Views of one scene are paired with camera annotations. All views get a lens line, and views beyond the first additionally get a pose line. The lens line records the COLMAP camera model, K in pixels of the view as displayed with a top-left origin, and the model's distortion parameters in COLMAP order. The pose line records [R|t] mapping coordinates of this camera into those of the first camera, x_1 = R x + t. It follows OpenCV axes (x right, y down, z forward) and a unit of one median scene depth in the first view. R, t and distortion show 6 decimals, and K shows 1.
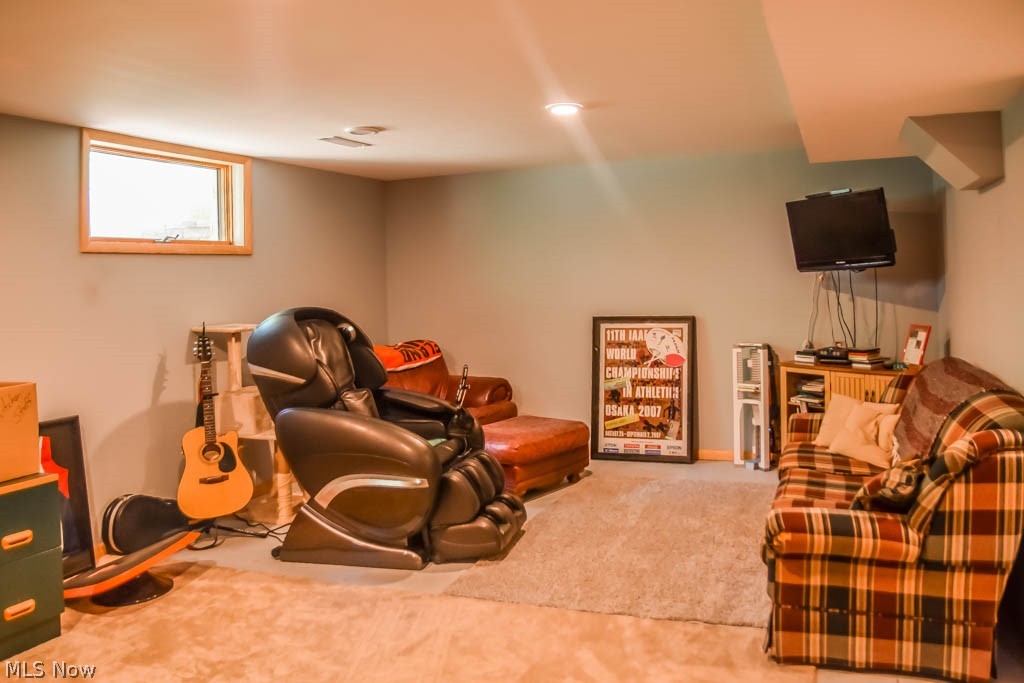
lens RADIAL K [[762.5, 0, 512.0], [0, 762.5, 341.5], [0, 0, 1]] dist [-0.124982, 0.083677]
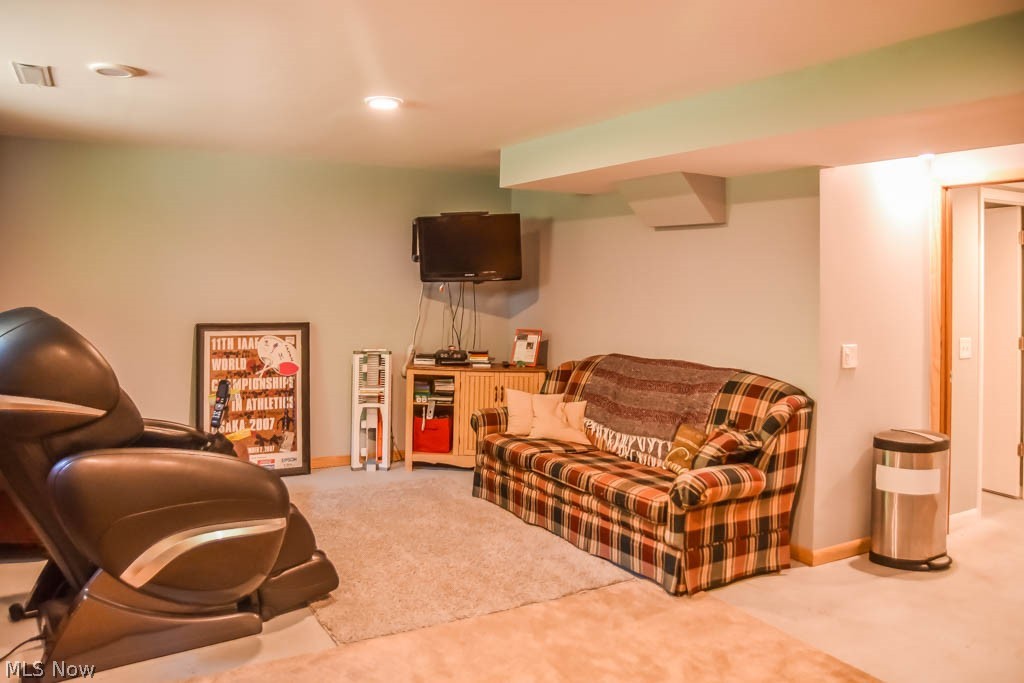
lens RADIAL K [[762.5, 0, 512.0], [0, 762.5, 341.5], [0, 0, 1]] dist [-0.124982, 0.083677]
pose [[0.653581, -0.014320, 0.756721, -0.324919], [0.024835, 0.999688, -0.002532, -0.000315], [-0.756449, 0.020448, 0.653733, 0.159608]]
